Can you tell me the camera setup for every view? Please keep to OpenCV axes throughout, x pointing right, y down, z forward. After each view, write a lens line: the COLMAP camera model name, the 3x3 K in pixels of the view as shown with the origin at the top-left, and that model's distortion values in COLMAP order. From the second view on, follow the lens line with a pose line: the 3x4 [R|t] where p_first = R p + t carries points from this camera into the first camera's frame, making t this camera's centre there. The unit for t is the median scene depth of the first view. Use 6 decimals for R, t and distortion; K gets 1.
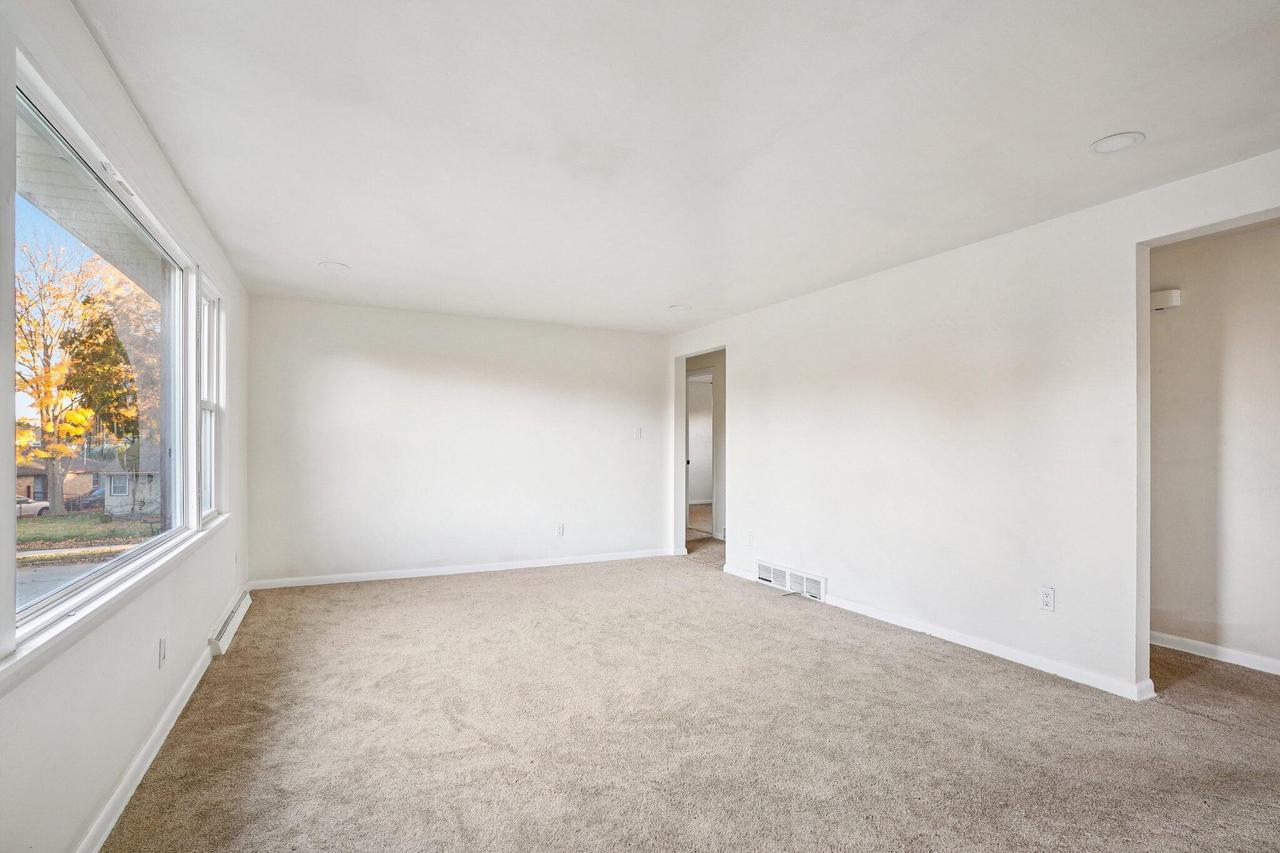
lens RADIAL K [[606.5, 0, 637.1], [0, 606.5, 434.1], [0, 0, 1]] dist [-0.021182, 0.002316]
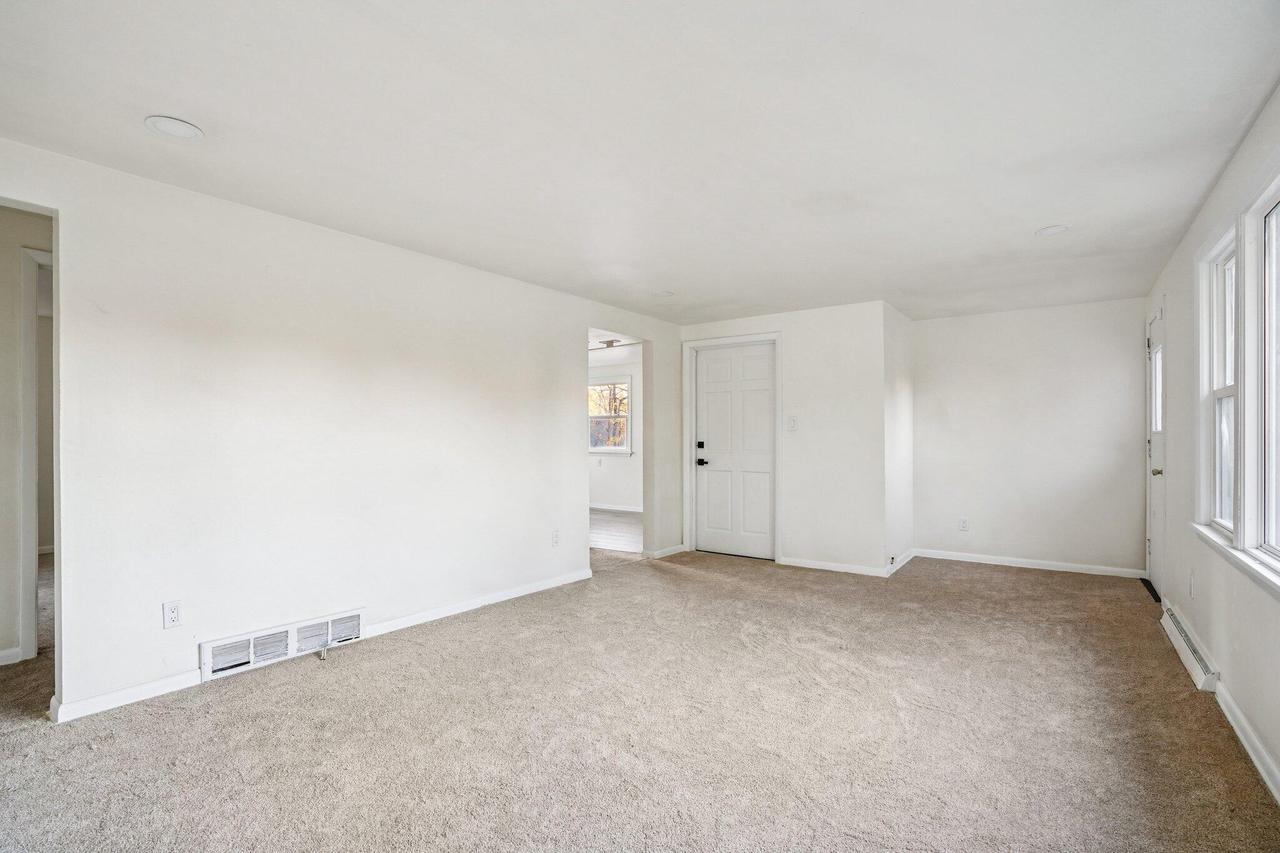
lens RADIAL K [[606.5, 0, 638.3], [0, 606.5, 435.2], [0, 0, 1]] dist [-0.021182, 0.002316]
pose [[-0.430044, 0.004716, 0.902796, -0.524867], [-0.017957, 0.999744, -0.013776, 0.019231], [-0.902629, -0.022136, -0.429849, 0.980352]]
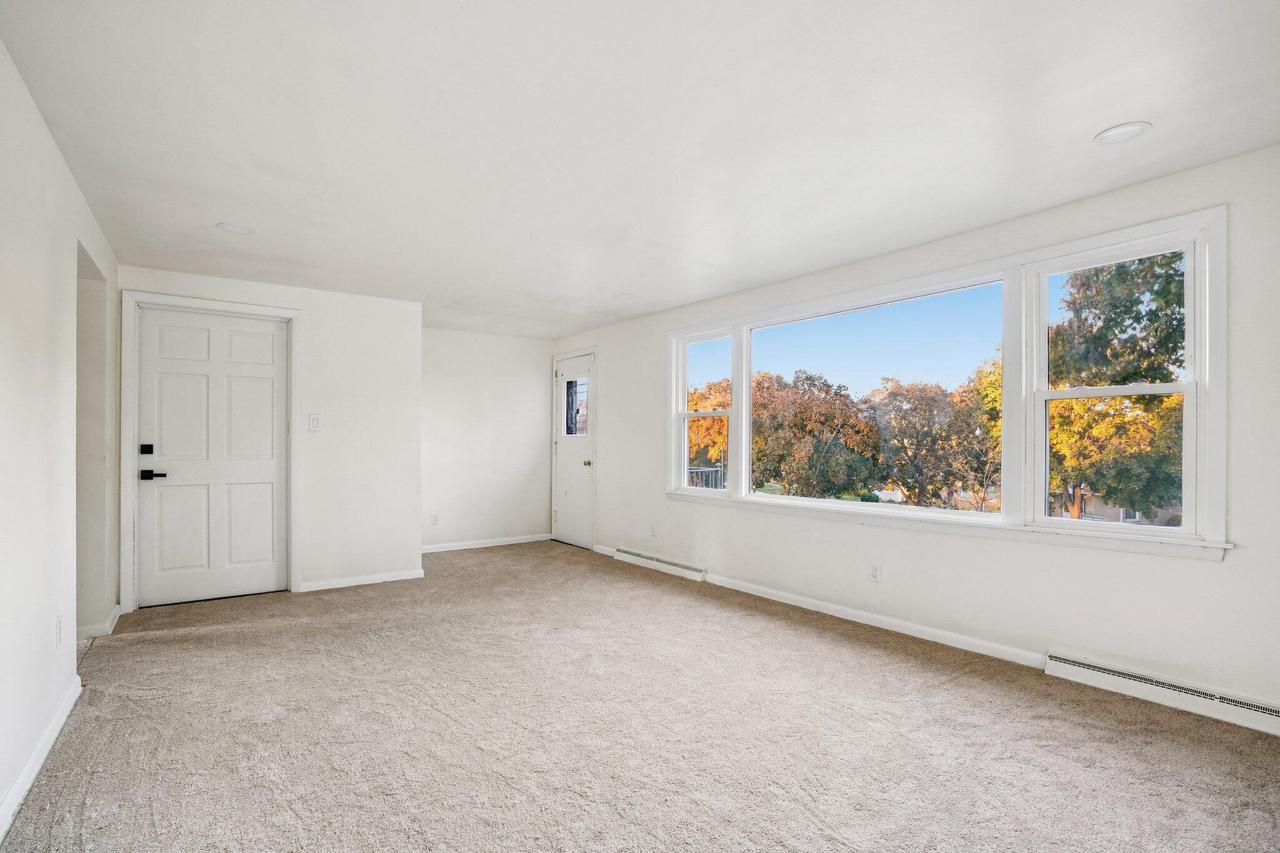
lens RADIAL K [[606.5, 0, 642.2], [0, 606.5, 435.1], [0, 0, 1]] dist [-0.021182, 0.002316]
pose [[-0.987371, -0.004015, -0.158374, -0.049068], [0.001233, 0.999454, -0.033022, 0.027567], [0.158420, -0.032800, -0.986827, 1.221588]]
